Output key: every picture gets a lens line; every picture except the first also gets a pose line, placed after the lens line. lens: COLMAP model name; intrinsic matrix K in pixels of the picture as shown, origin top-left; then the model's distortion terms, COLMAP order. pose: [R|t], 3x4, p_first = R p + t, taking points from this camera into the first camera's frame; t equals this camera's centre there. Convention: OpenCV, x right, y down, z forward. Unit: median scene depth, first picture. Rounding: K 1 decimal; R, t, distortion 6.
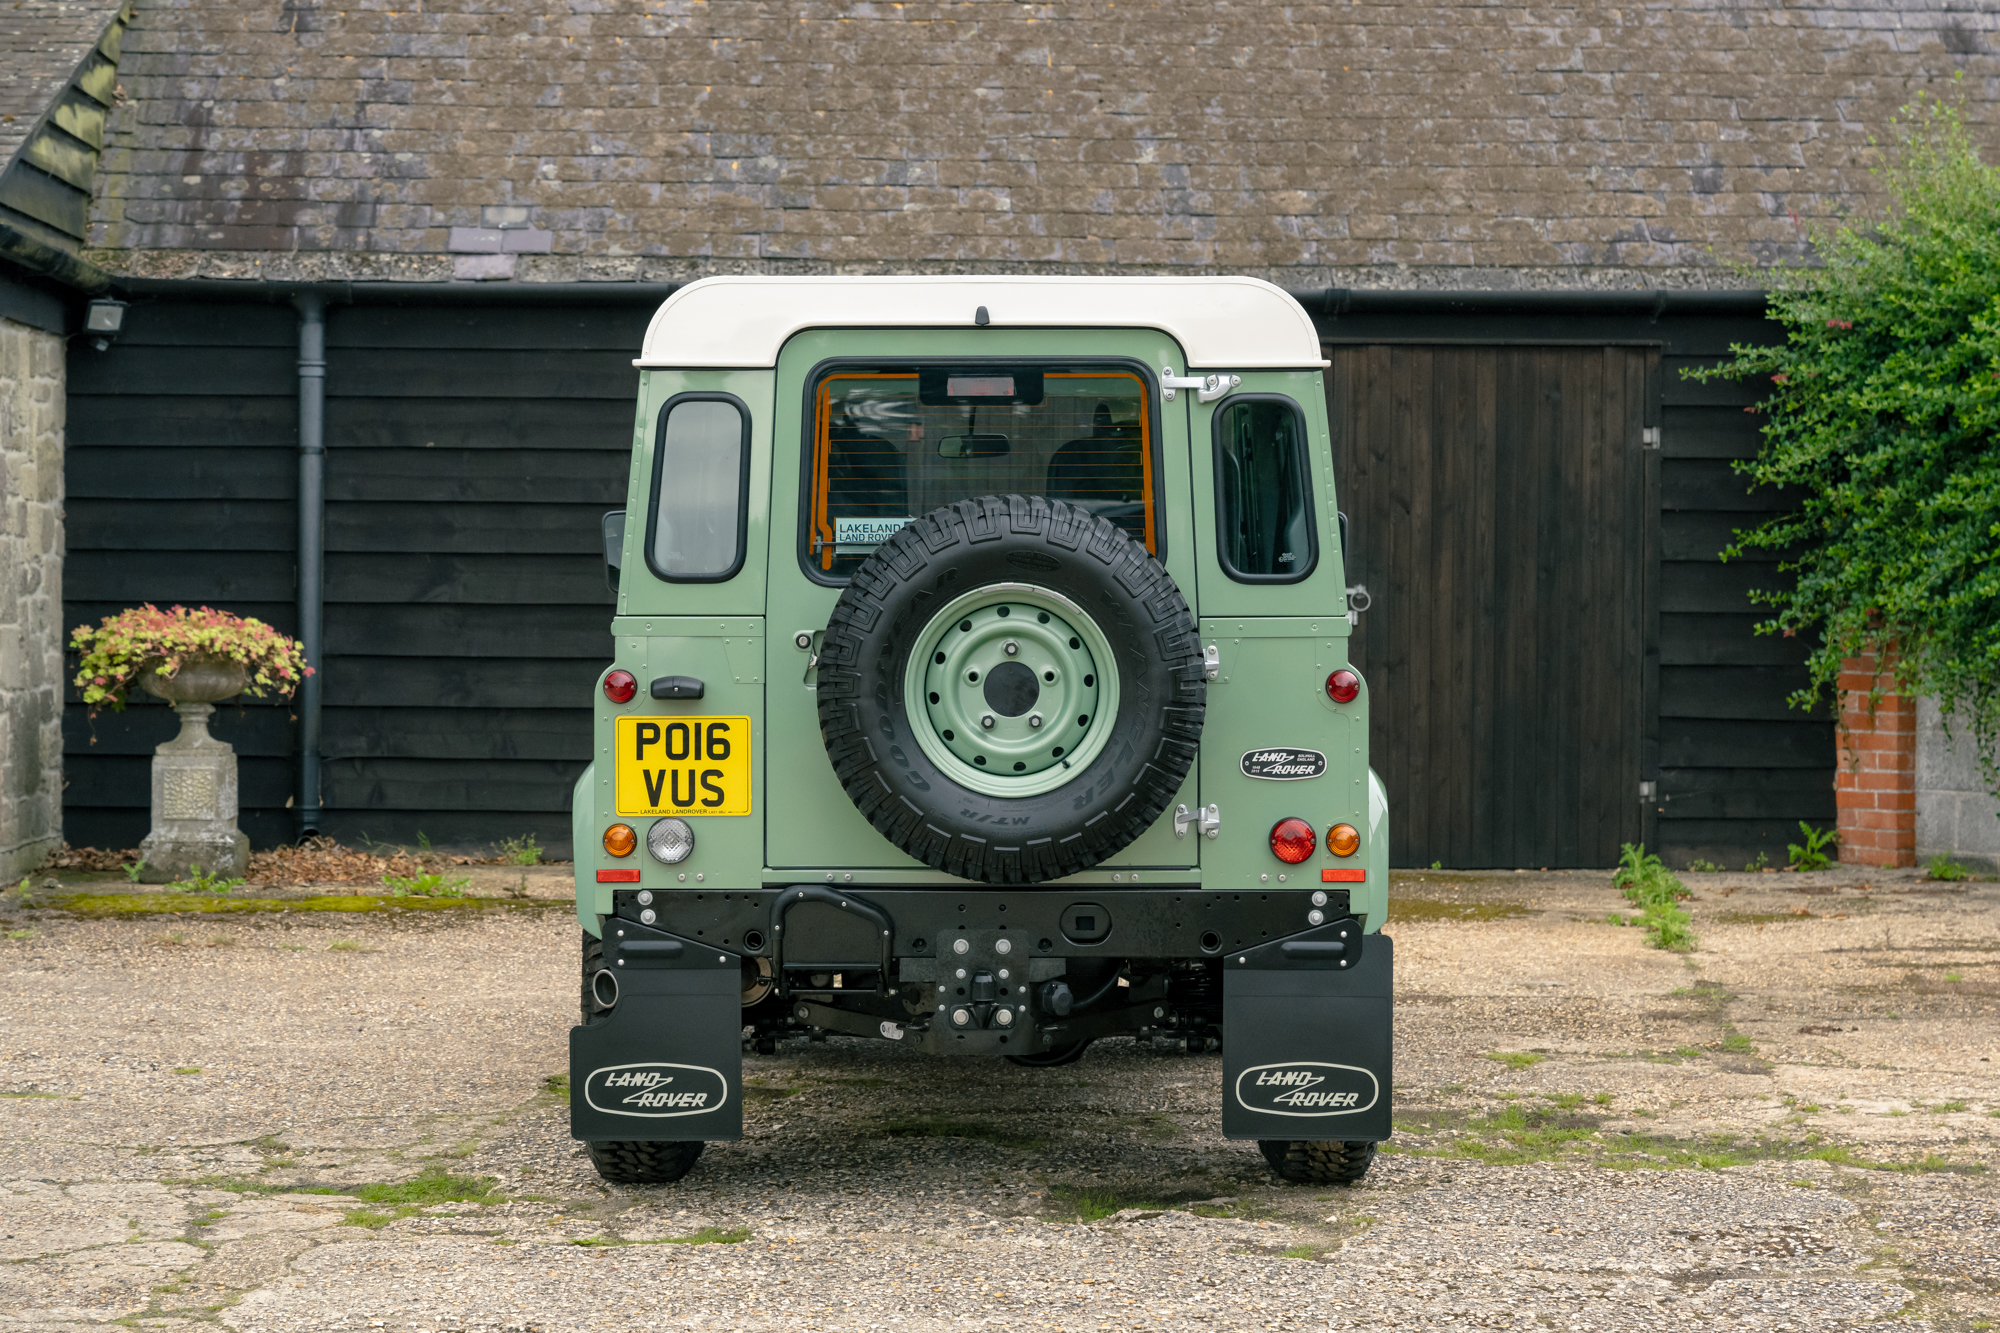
lens RADIAL K [[4467.9, 0, 987.3], [0, 4467.9, 600.9], [0, 0, 1]] dist [0.020021, 0.000000]
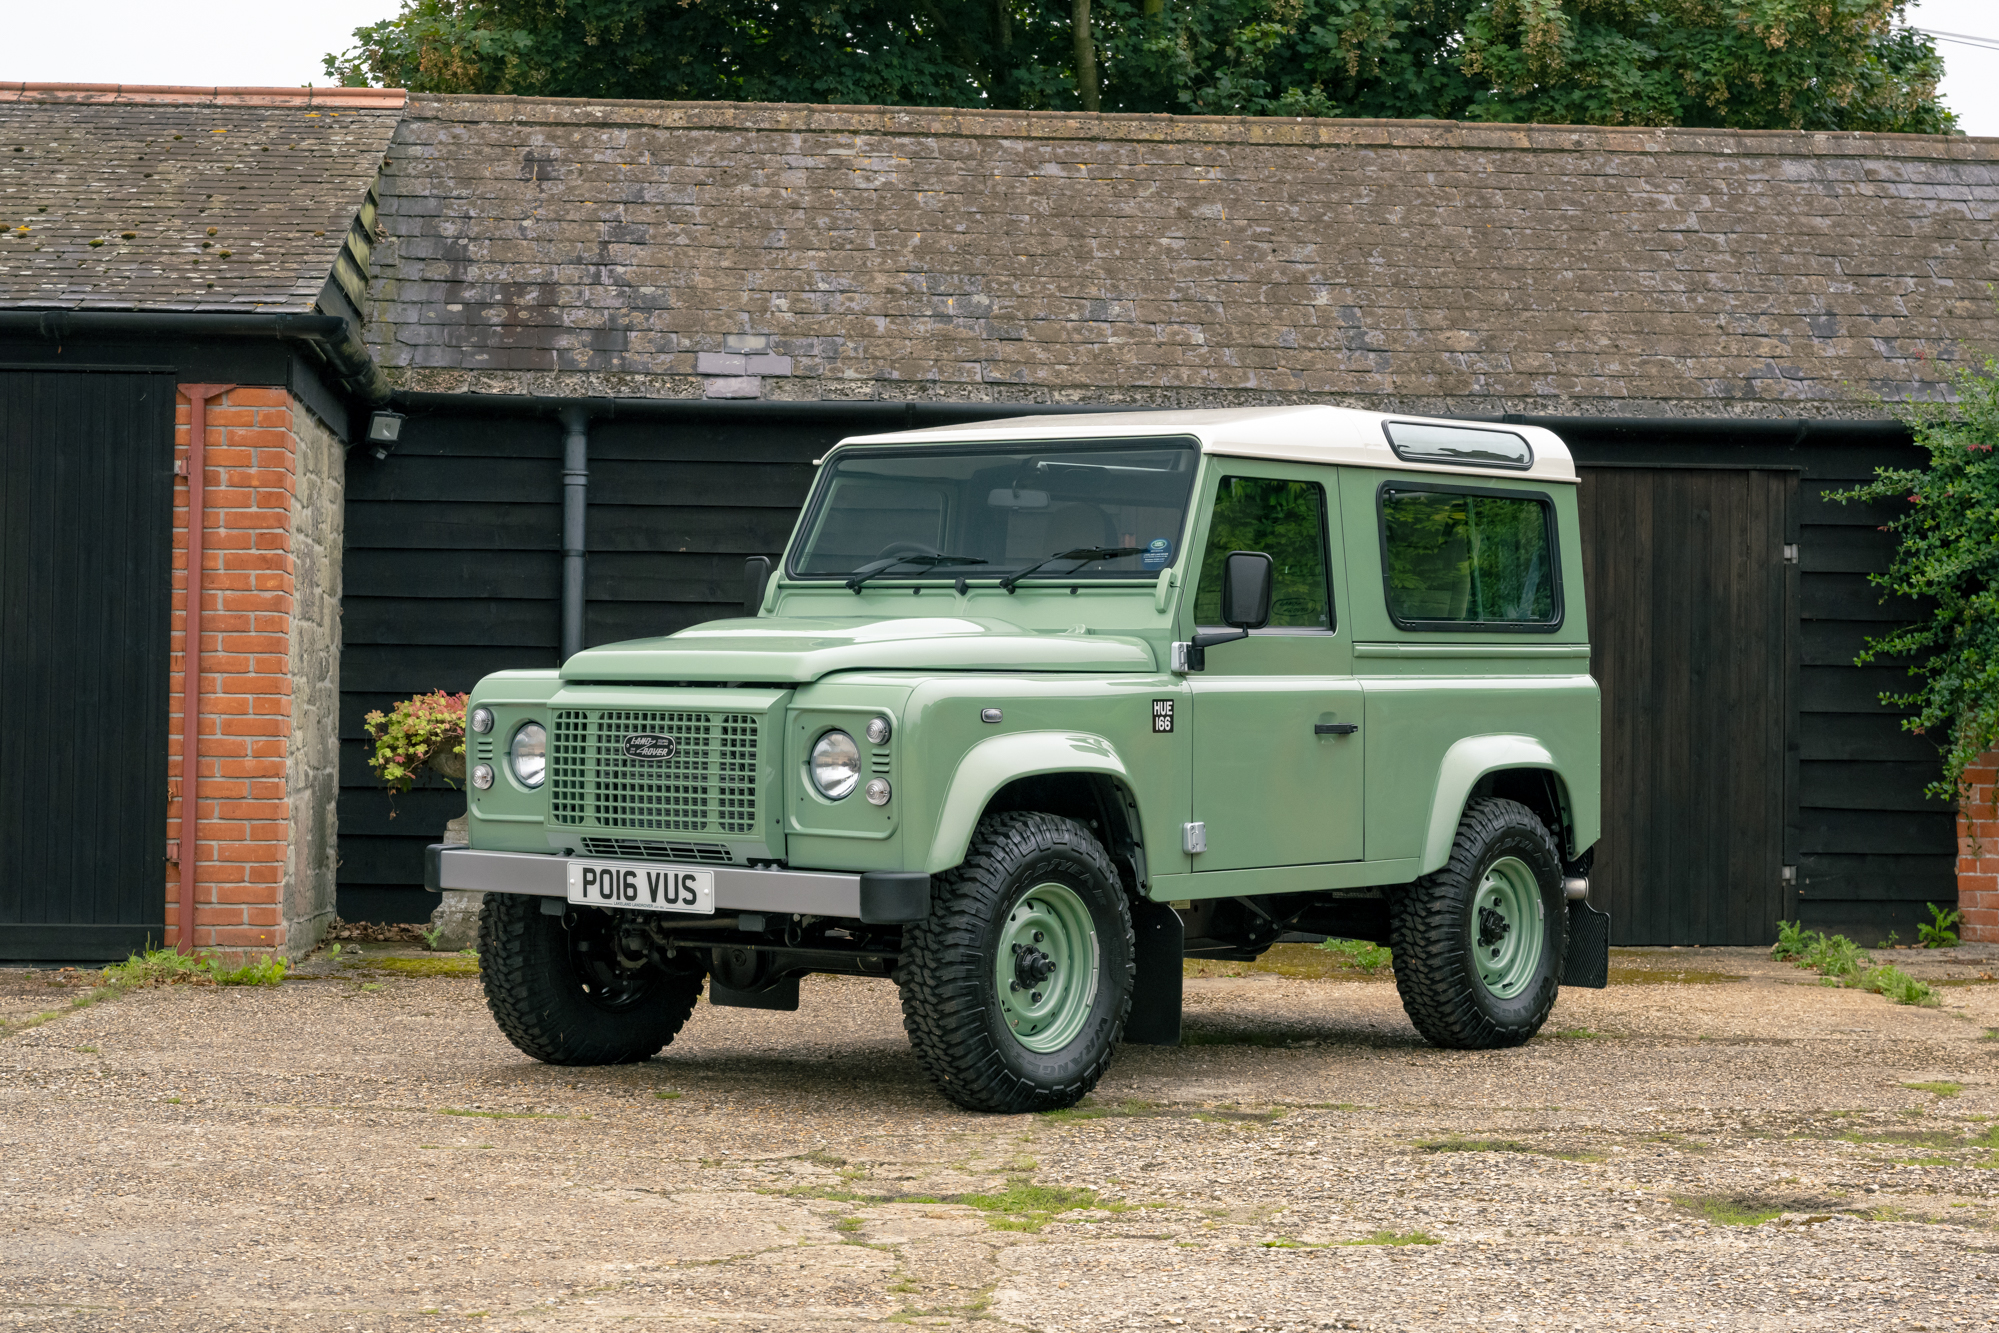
lens RADIAL K [[3687.9, 0, 1021.6], [0, 3687.9, 621.1], [0, 0, 1]] dist [0.001790, 0.000000]
pose [[0.998208, 0.007100, 0.059410, -0.096336], [-0.004314, 0.998891, -0.046891, 0.023967], [-0.059677, 0.046551, 0.997132, 0.106645]]
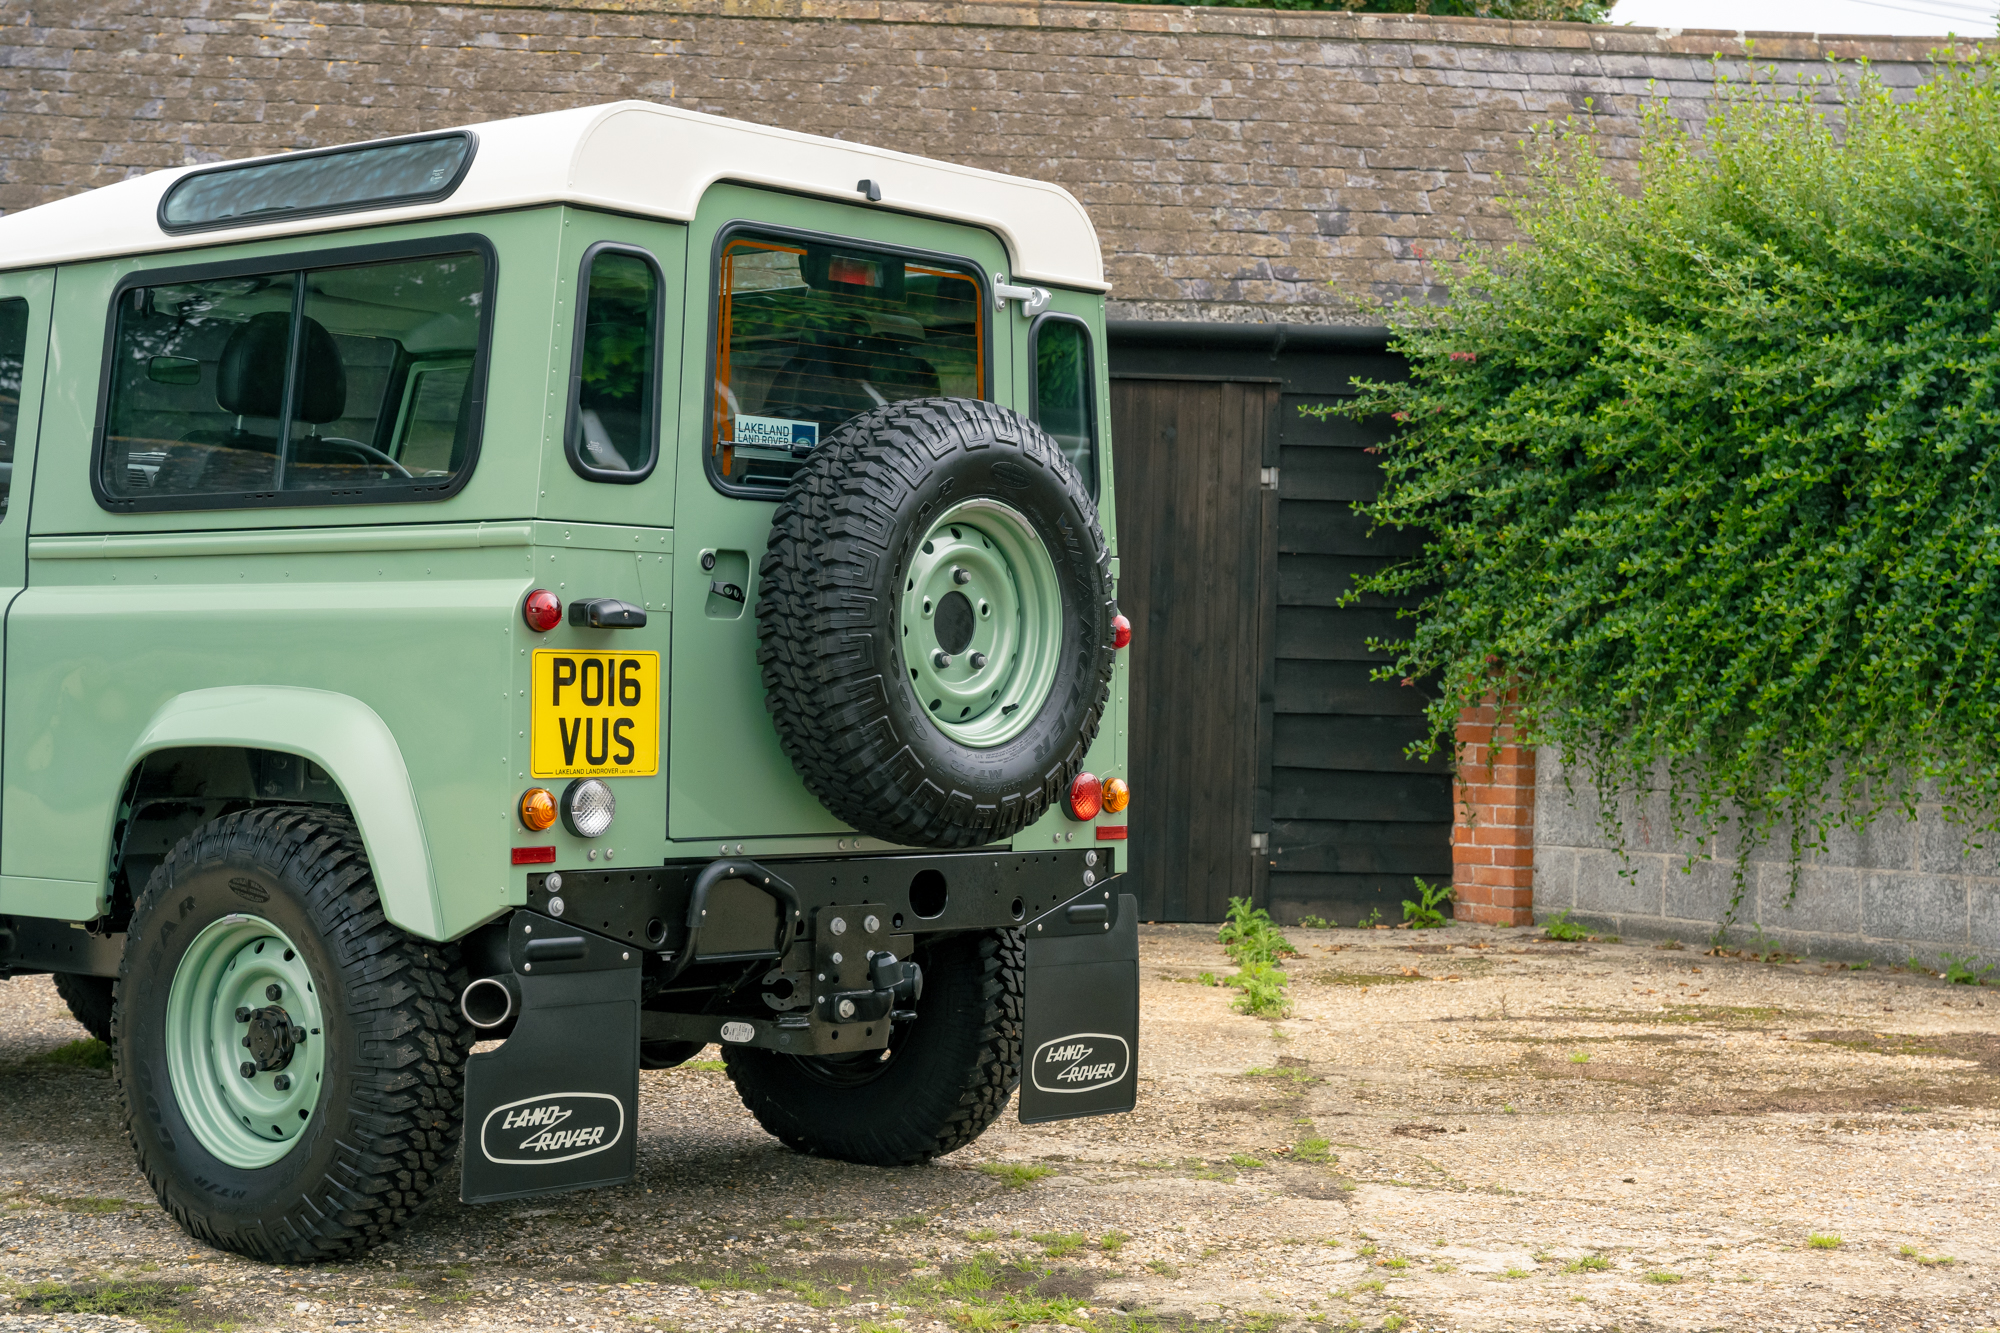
lens RADIAL K [[3289.2, 0, 1019.3], [0, 3289.2, 665.5], [0, 0, 1]] dist [0.015720, 0.000000]
pose [[0.998466, 0.018795, 0.052075, 0.059030], [-0.017926, 0.999693, -0.017104, 0.017492], [-0.052381, 0.016144, 0.998497, 0.296341]]
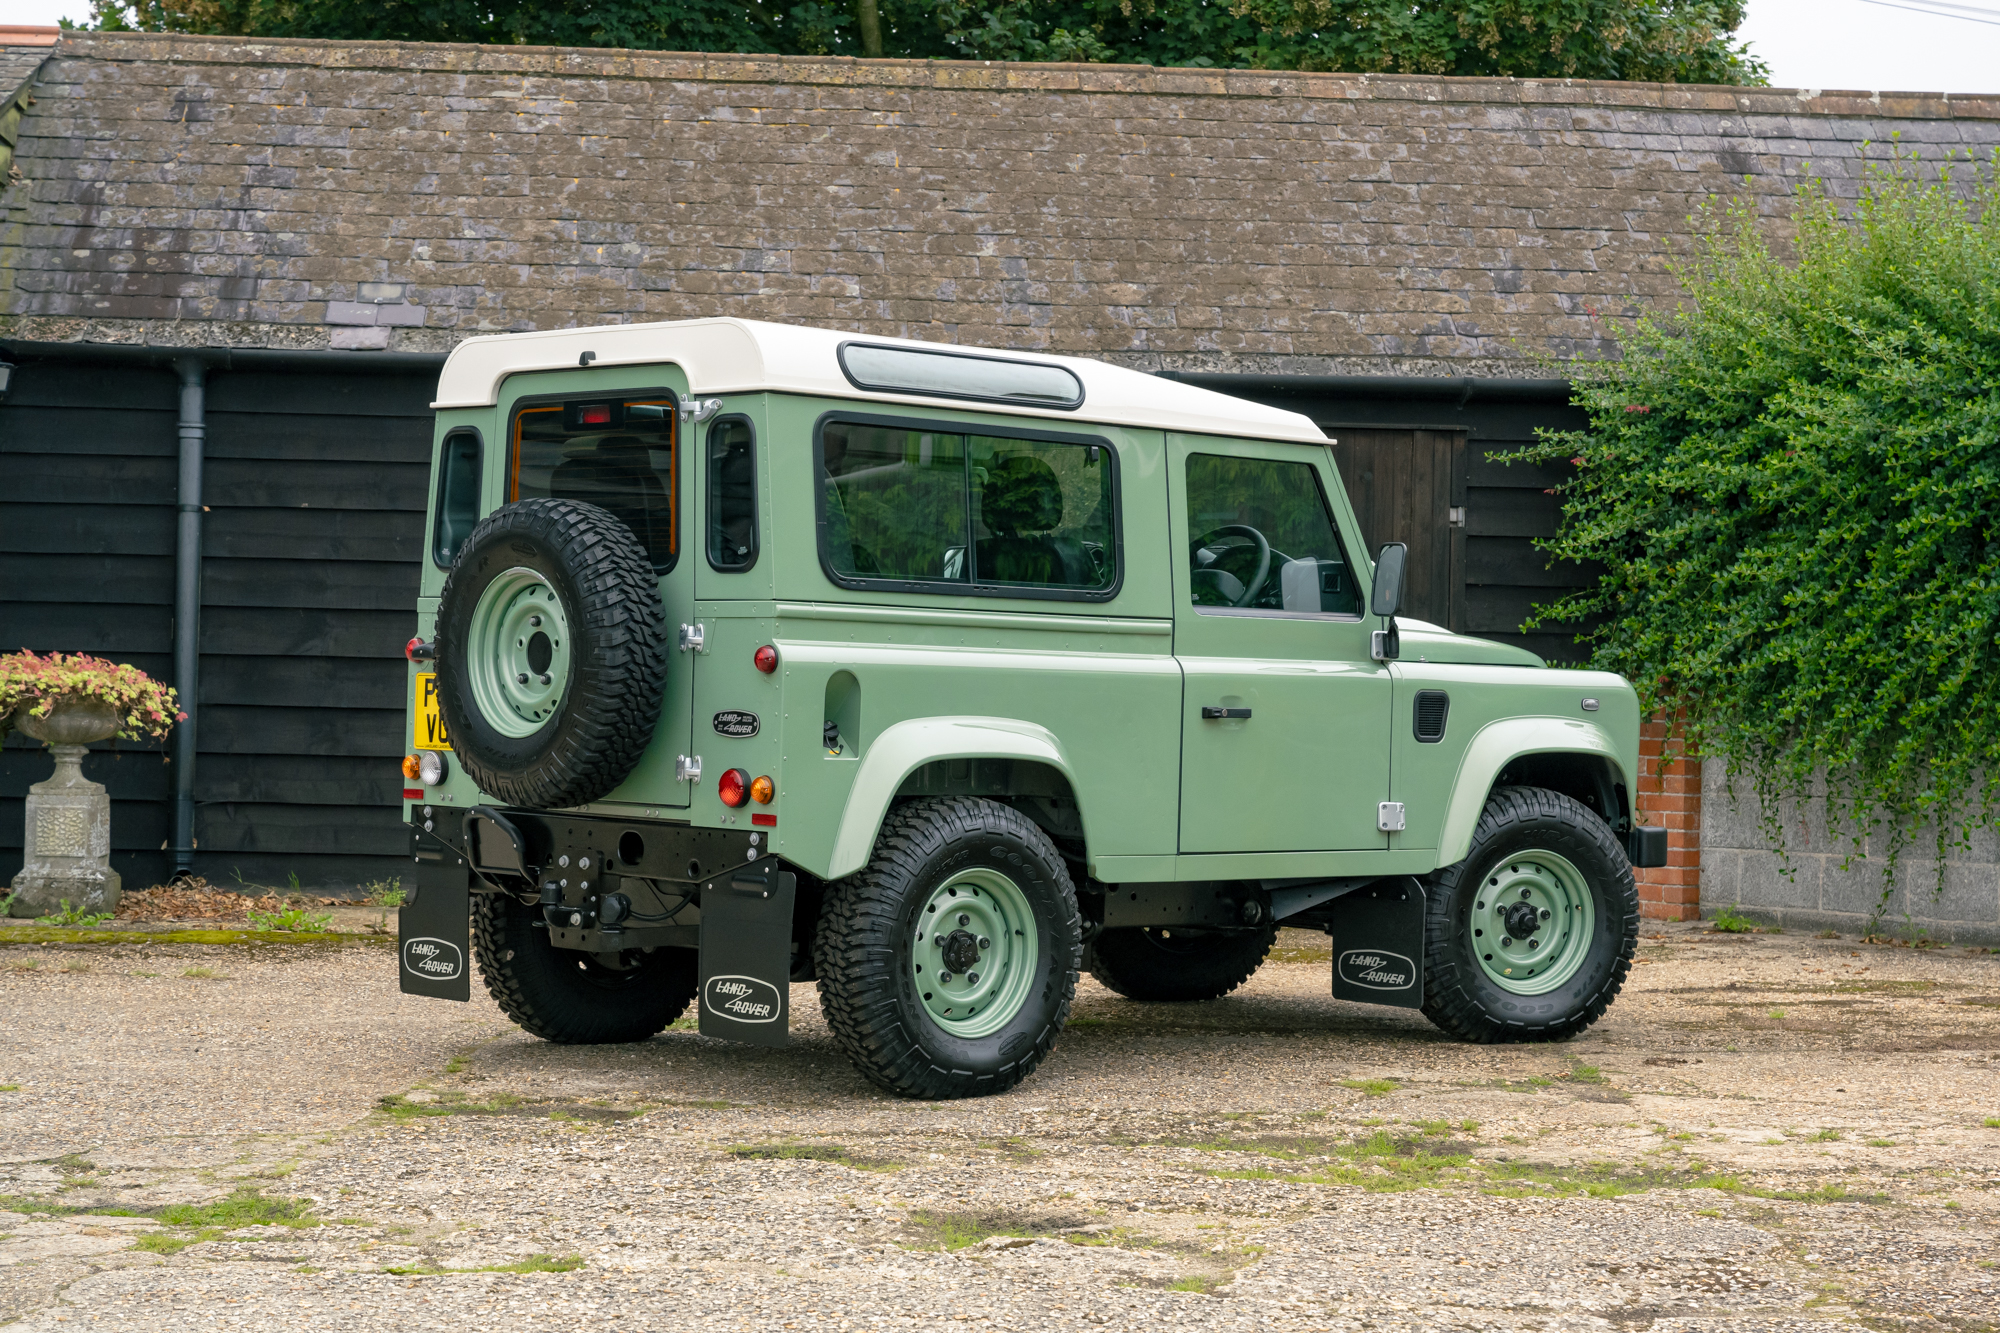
lens RADIAL K [[3702.1, 0, 1003.1], [0, 3702.1, 677.9], [0, 0, 1]] dist [0.014111, 0.000000]
pose [[0.998690, 0.012529, 0.049622, -0.003366], [-0.011785, 0.999814, -0.015254, 0.017075], [-0.049803, 0.014650, 0.998652, 0.123589]]
